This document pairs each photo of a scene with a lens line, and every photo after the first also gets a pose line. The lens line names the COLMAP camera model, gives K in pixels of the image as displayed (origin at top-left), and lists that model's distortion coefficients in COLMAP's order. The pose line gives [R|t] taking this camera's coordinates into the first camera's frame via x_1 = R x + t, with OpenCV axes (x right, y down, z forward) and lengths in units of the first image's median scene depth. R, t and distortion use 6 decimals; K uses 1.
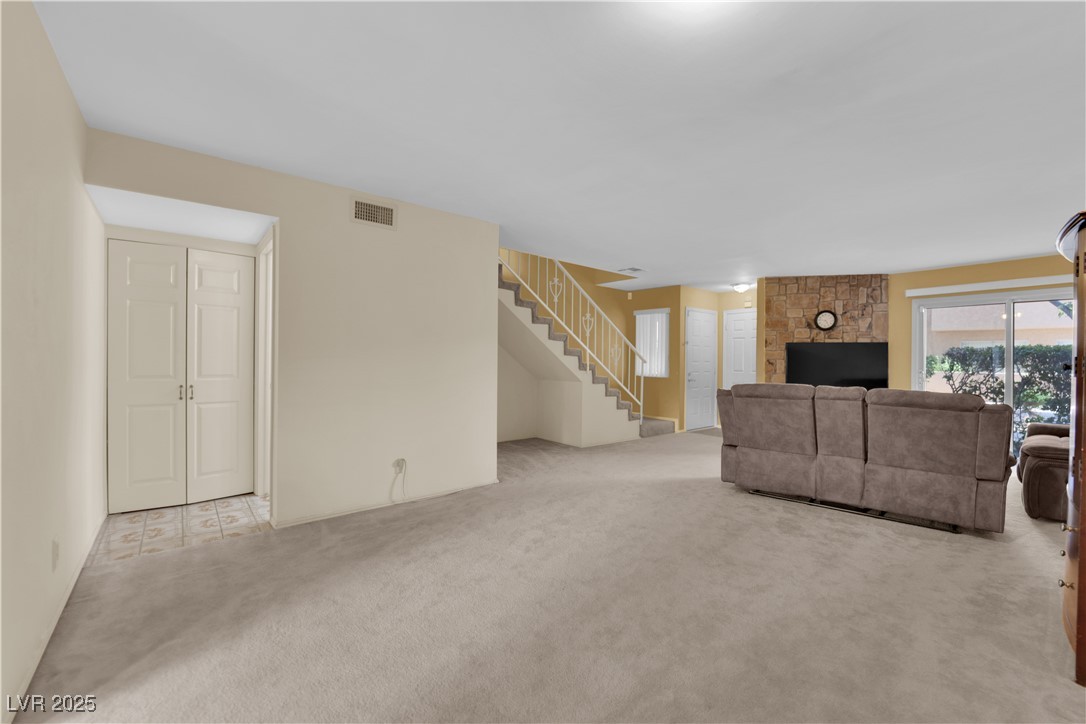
lens RADIAL K [[439.4, 0, 546.7], [0, 439.4, 360.8], [0, 0, 1]] dist [-0.008068, -0.004940]
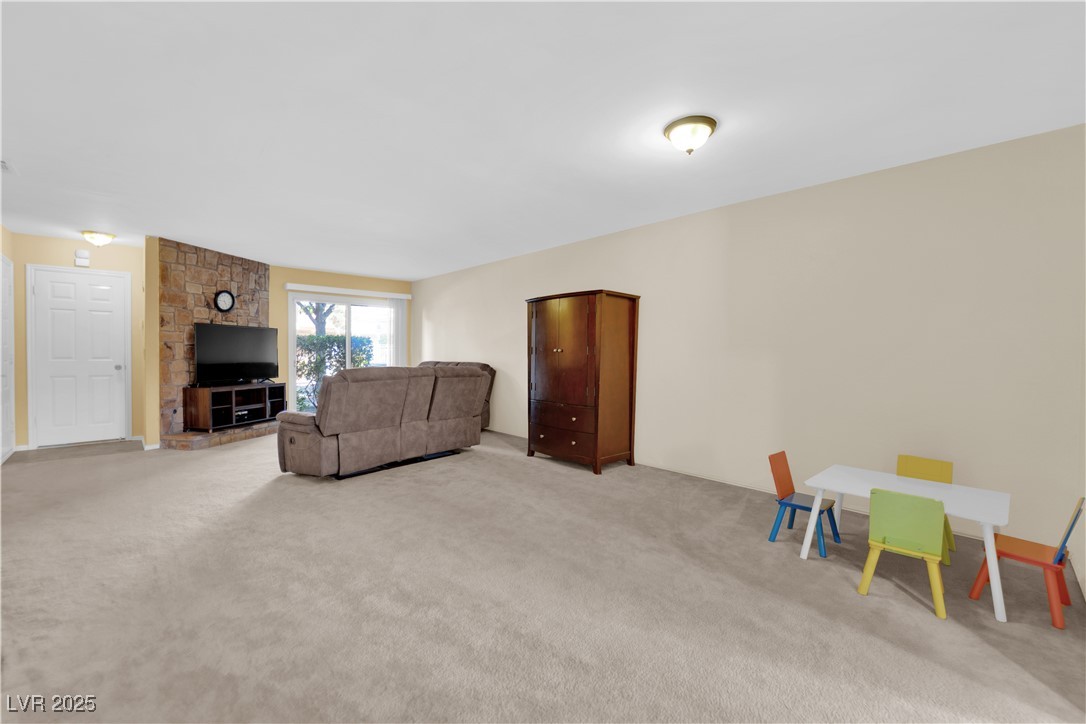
lens RADIAL K [[439.4, 0, 546.7], [0, 439.4, 360.8], [0, 0, 1]] dist [-0.008068, -0.004940]
pose [[-0.063214, -0.026527, 0.997647, -0.341561], [-0.010310, 0.999611, 0.025926, 0.003162], [-0.997947, -0.008647, -0.063462, 0.380682]]
